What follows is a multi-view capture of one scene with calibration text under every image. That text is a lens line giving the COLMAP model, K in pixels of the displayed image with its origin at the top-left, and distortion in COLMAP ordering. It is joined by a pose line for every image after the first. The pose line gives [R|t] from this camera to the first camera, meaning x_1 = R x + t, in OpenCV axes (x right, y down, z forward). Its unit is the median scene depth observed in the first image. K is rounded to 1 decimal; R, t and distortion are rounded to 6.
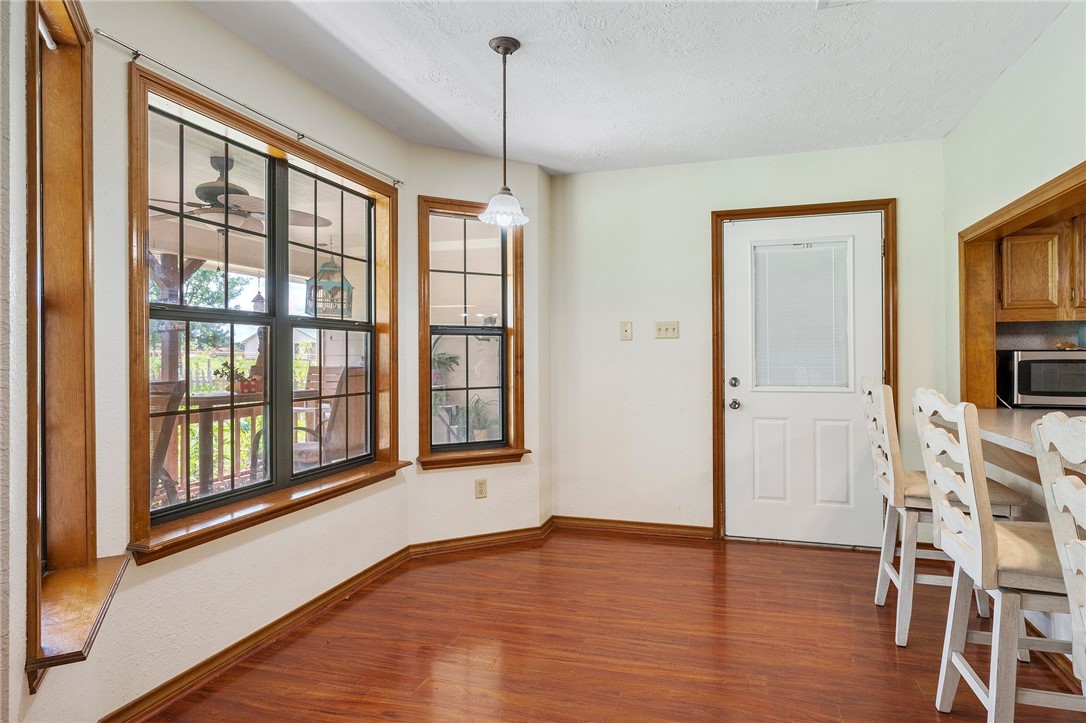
lens RADIAL K [[622.7, 0, 551.3], [0, 622.7, 354.0], [0, 0, 1]] dist [-0.003473, -0.000252]
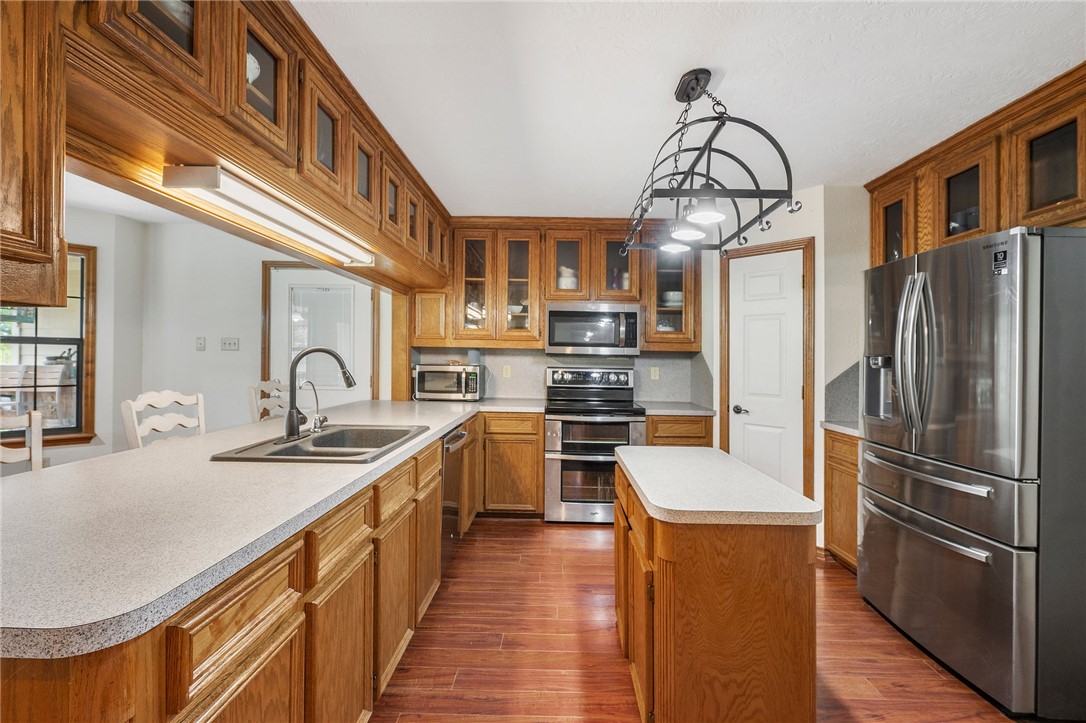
lens RADIAL K [[487.3, 0, 553.6], [0, 487.3, 358.1], [0, 0, 1]] dist [0.000389, 0.000001]
pose [[0.958402, 0.021666, 0.284597, 0.581595], [-0.021441, 0.999762, -0.003906, -0.019727], [-0.284614, -0.002359, 0.958639, -0.241608]]
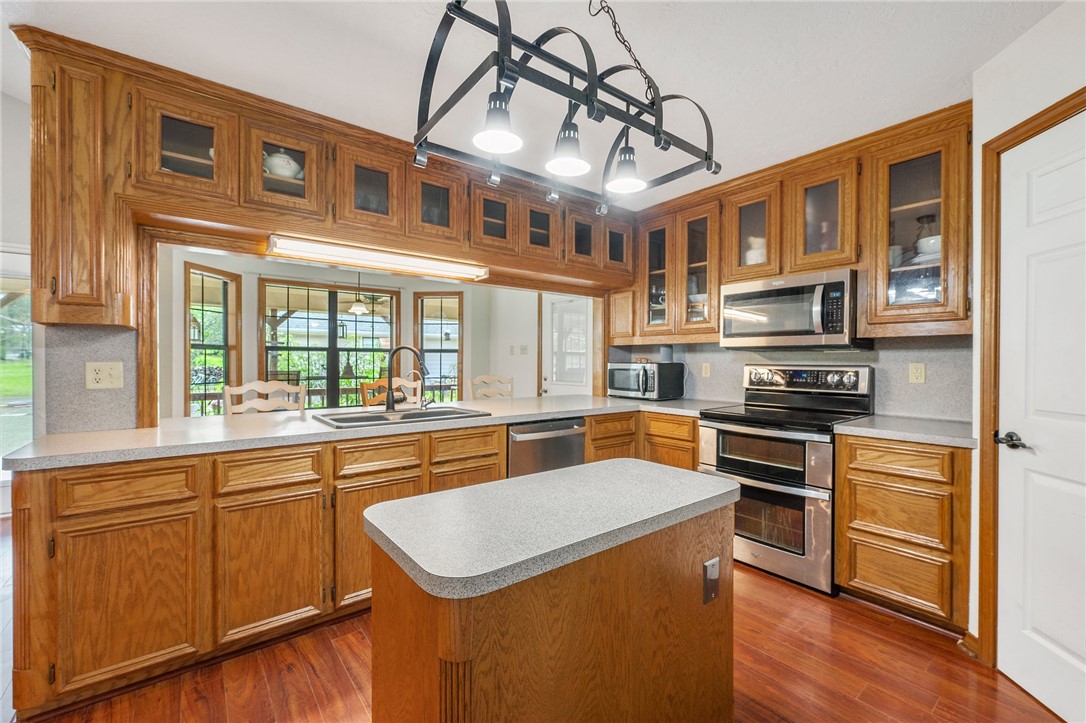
lens RADIAL K [[459.5, 0, 543.7], [0, 459.5, 365.6], [0, 0, 1]] dist [0.004025, 0.000059]
pose [[0.821226, 0.014053, -0.570431, 1.046368], [-0.008857, 0.999890, 0.011882, -0.008409], [0.570535, -0.004705, 0.821260, -0.092566]]
